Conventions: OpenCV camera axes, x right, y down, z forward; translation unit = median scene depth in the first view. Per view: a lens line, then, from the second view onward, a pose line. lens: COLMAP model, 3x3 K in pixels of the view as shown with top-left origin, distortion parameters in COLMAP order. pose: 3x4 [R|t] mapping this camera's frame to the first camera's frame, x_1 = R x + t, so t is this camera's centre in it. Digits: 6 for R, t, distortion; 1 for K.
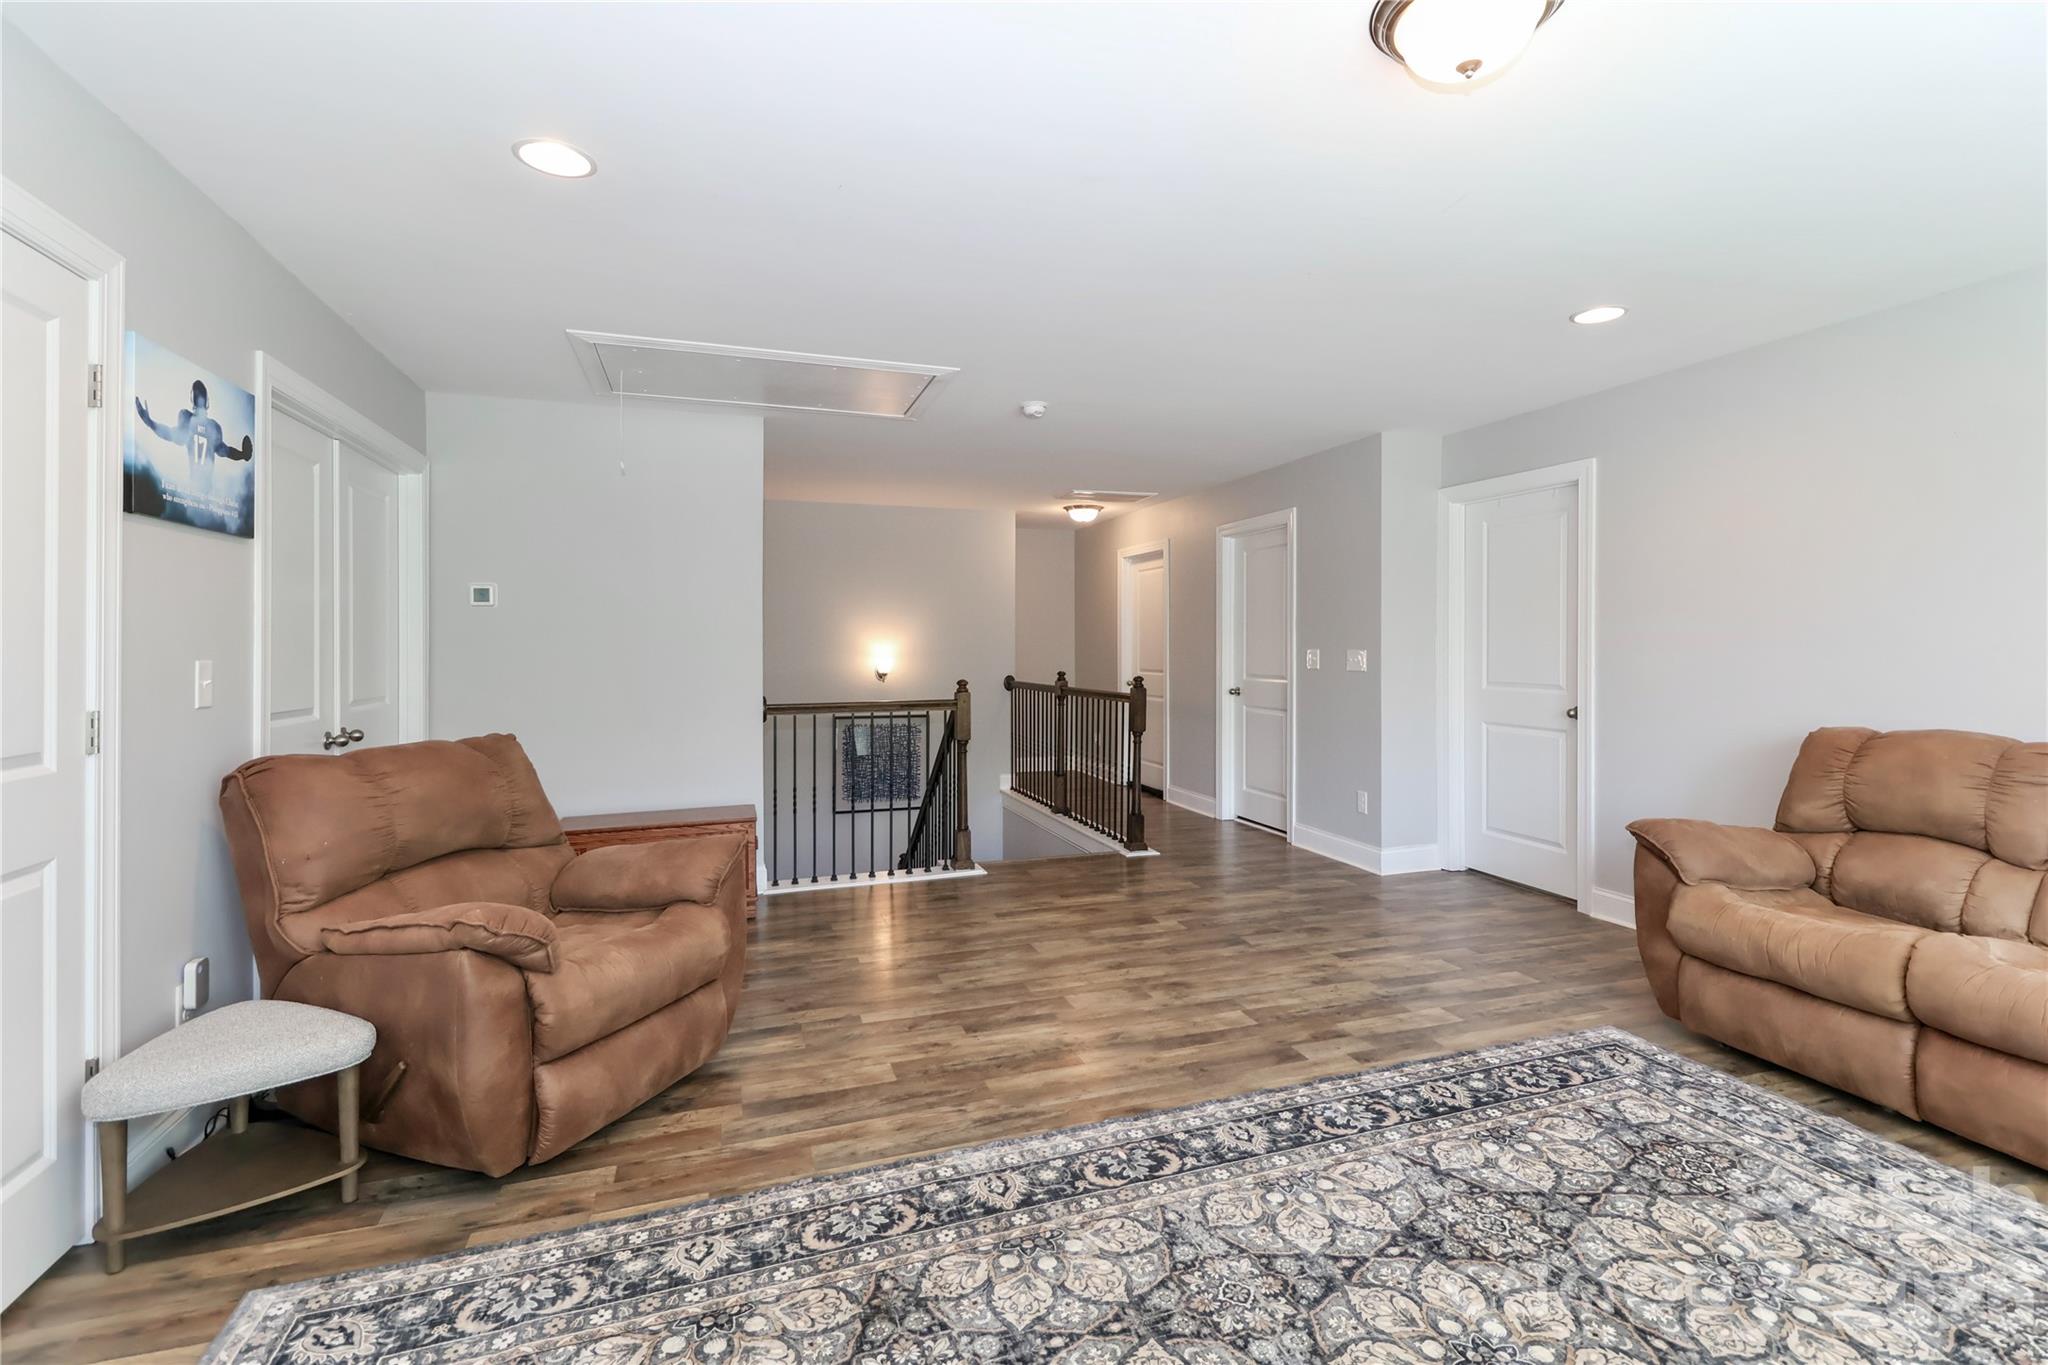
lens RADIAL K [[917.6, 0, 1023.2], [0, 917.6, 643.5], [0, 0, 1]] dist [0.021105, -0.013845]
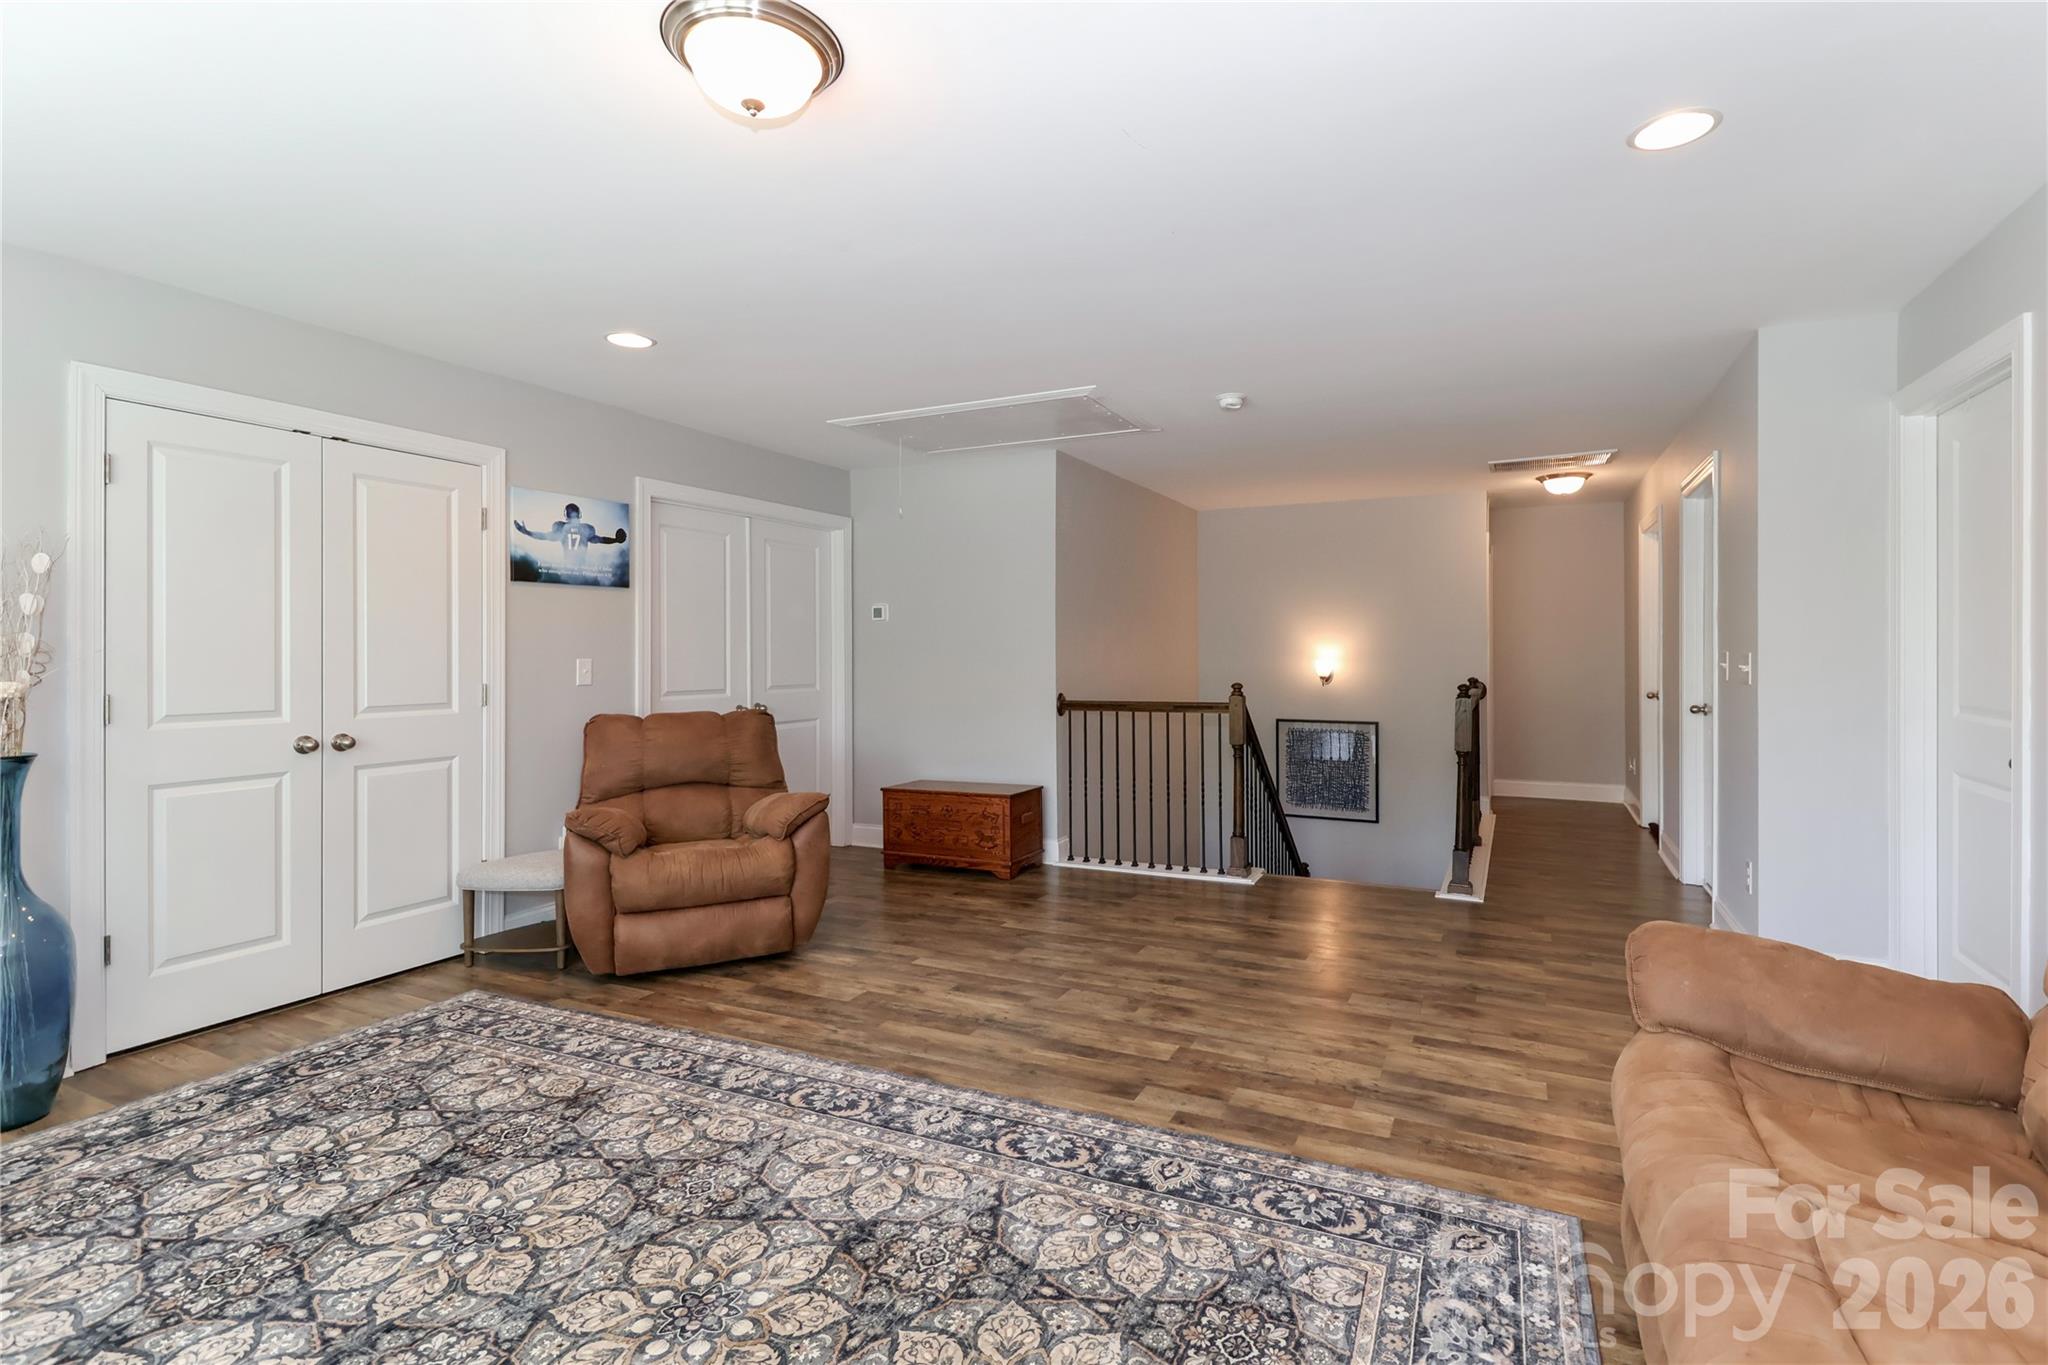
lens RADIAL K [[936.4, 0, 1073.2], [0, 936.4, 649.2], [0, 0, 1]] dist [0.020937, -0.014323]
pose [[0.727674, -0.001551, -0.685921, 1.012225], [0.004949, 0.999983, 0.002989, -0.000731], [0.685905, -0.005570, 0.727670, 0.312972]]
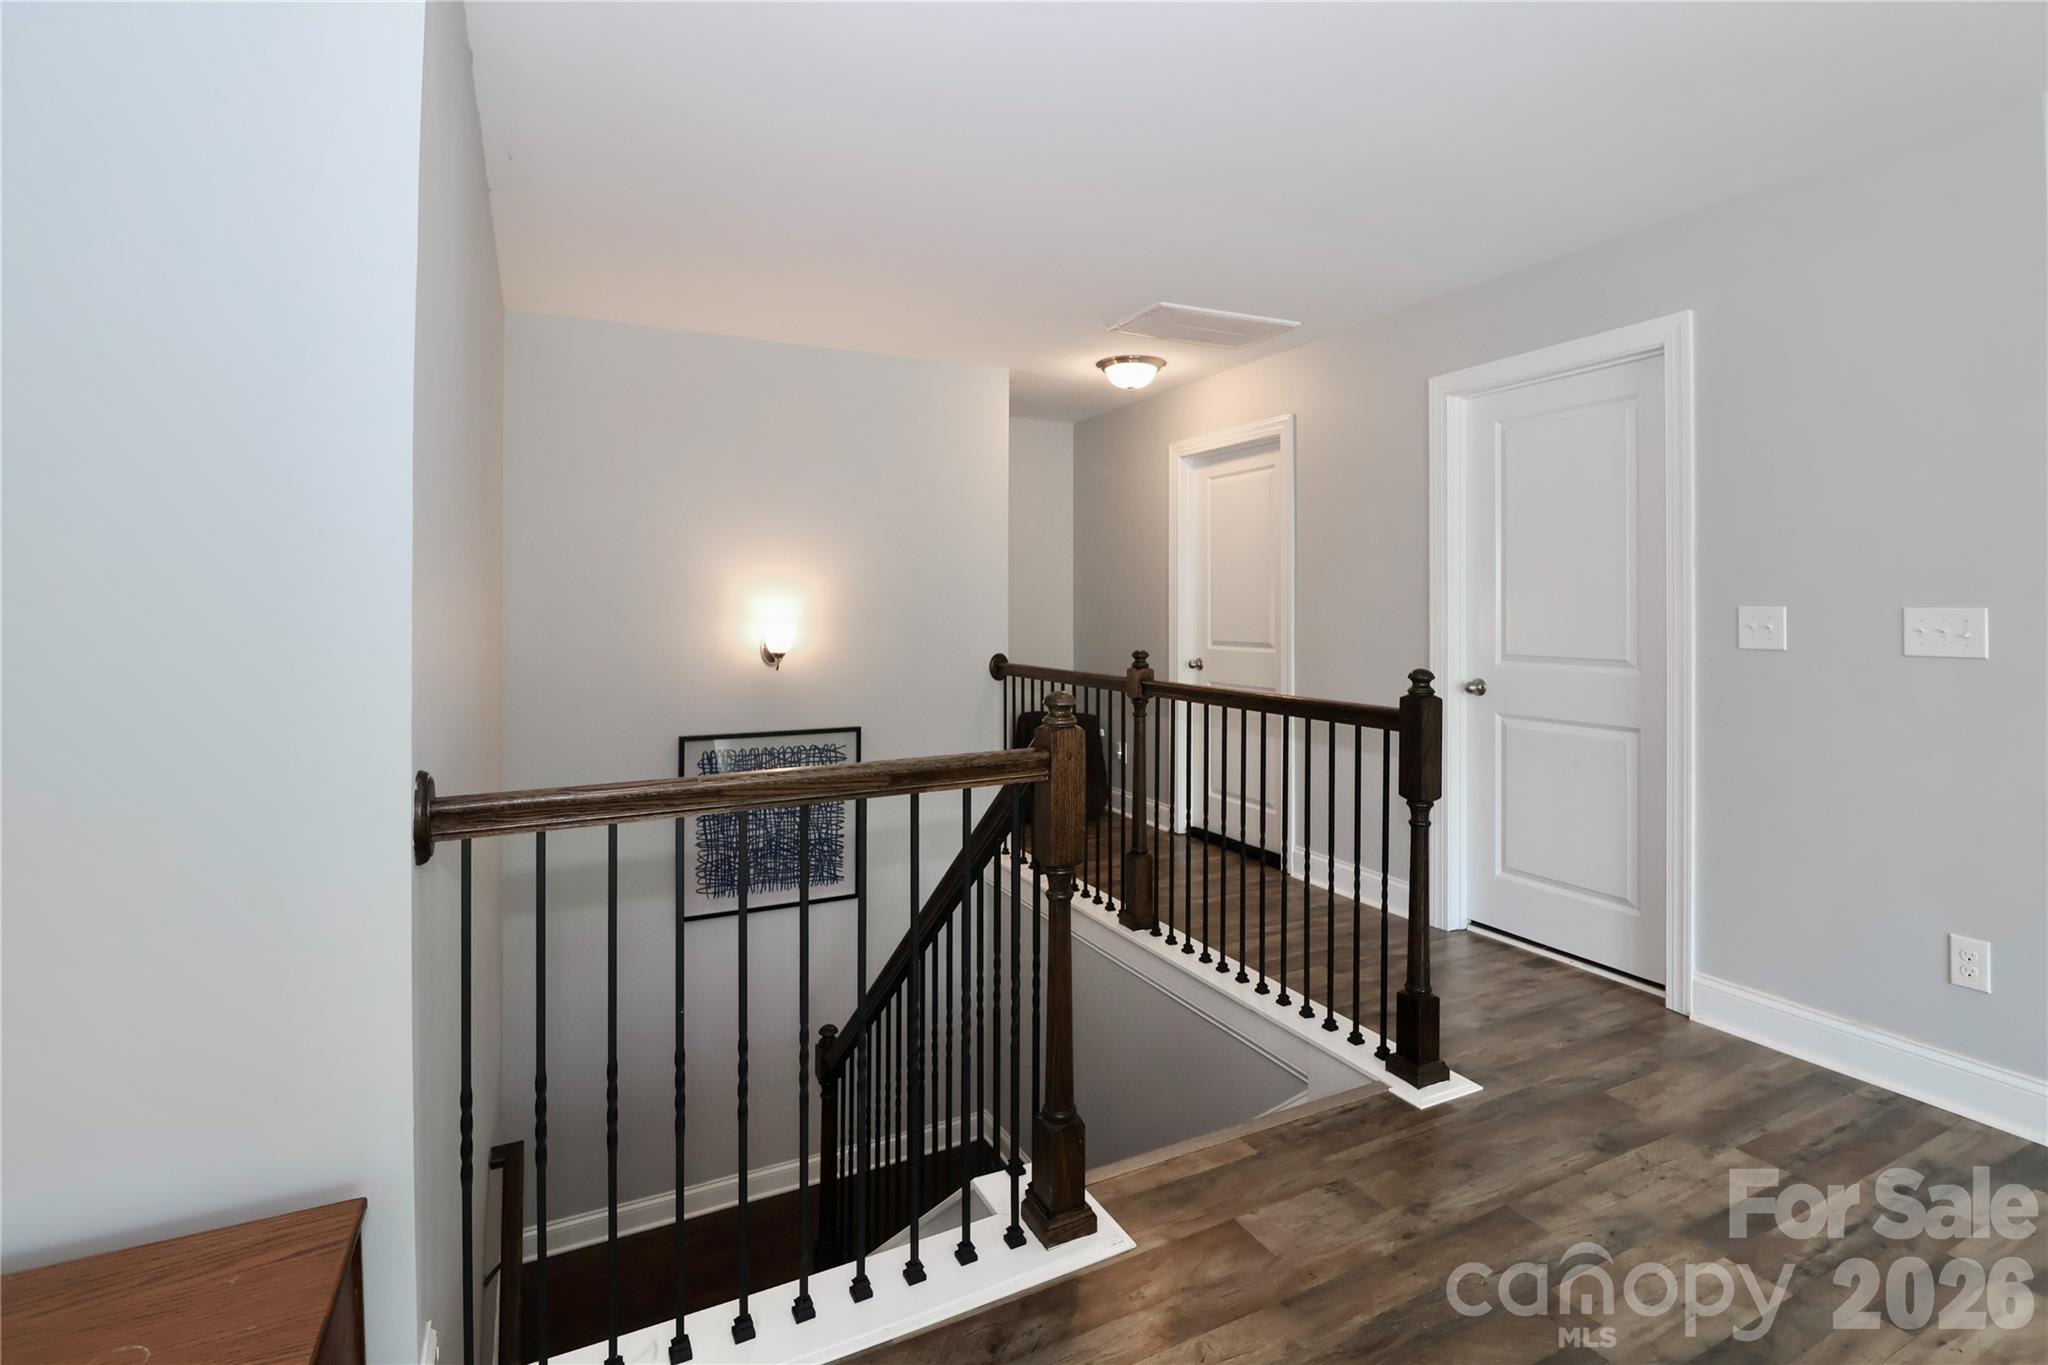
lens RADIAL K [[946.4, 0, 1027.5], [0, 946.4, 598.2], [0, 0, 1]] dist [0.020013, -0.014914]
pose [[0.989018, 0.001323, 0.147788, -0.273466], [-0.000186, 0.999970, -0.007709, 0.013895], [-0.147794, 0.007597, 0.988989, 1.312729]]
